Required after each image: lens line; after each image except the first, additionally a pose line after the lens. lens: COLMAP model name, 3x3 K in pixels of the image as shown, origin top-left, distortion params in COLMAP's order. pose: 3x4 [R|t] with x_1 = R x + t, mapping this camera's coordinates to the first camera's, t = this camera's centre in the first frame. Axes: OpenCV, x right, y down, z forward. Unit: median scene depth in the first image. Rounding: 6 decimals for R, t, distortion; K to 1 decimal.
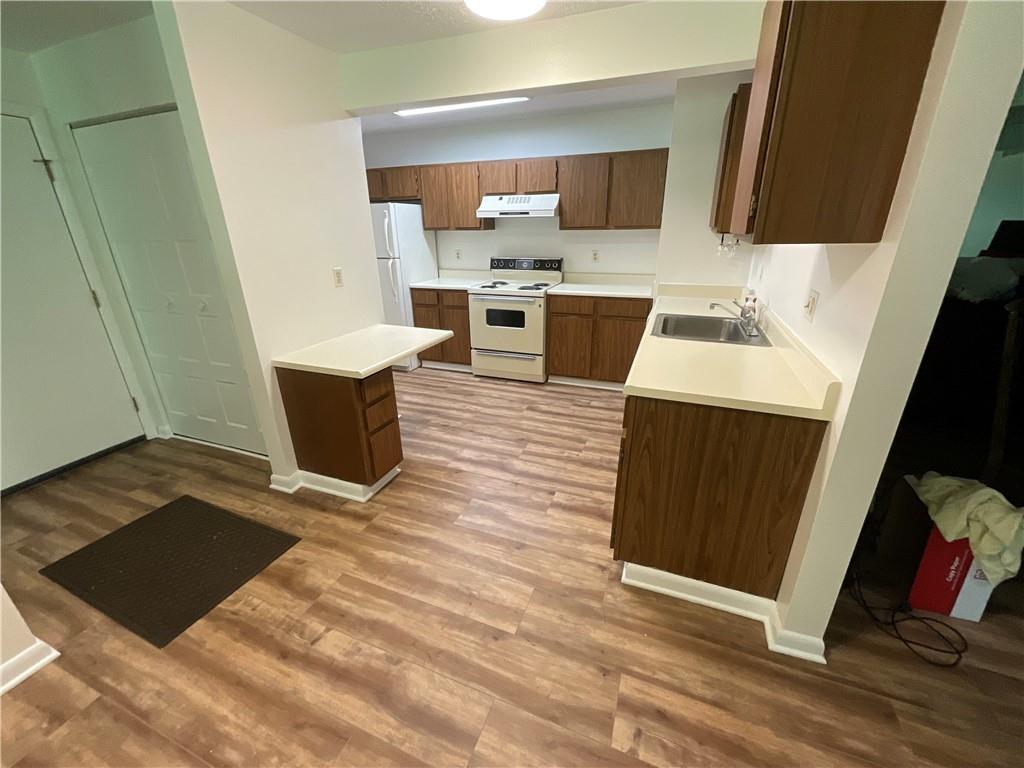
lens RADIAL K [[414.3, 0, 512.0], [0, 414.3, 384.0], [0, 0, 1]] dist [0.000375, 0.000318]
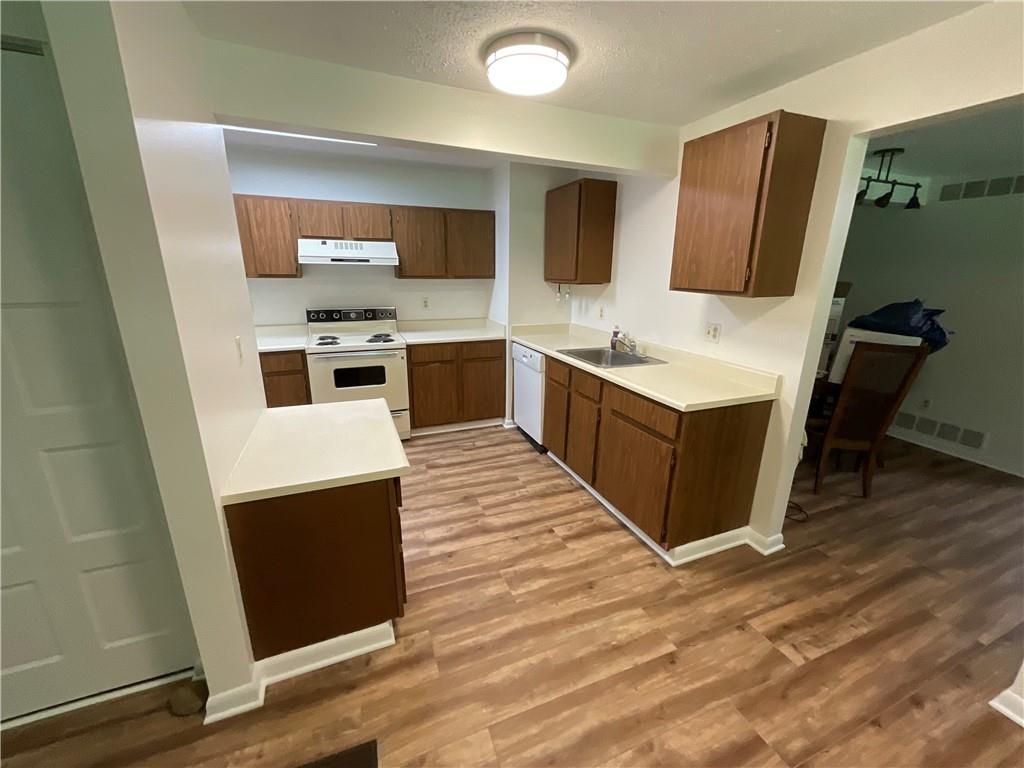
lens RADIAL K [[414.6, 0, 512.0], [0, 414.6, 384.0], [0, 0, 1]] dist [-0.013959, 0.008971]
pose [[0.725008, -0.164370, 0.668840, -0.399041], [0.226352, 0.974027, -0.005989, -0.071588], [-0.650484, 0.155735, 0.743383, 0.160887]]
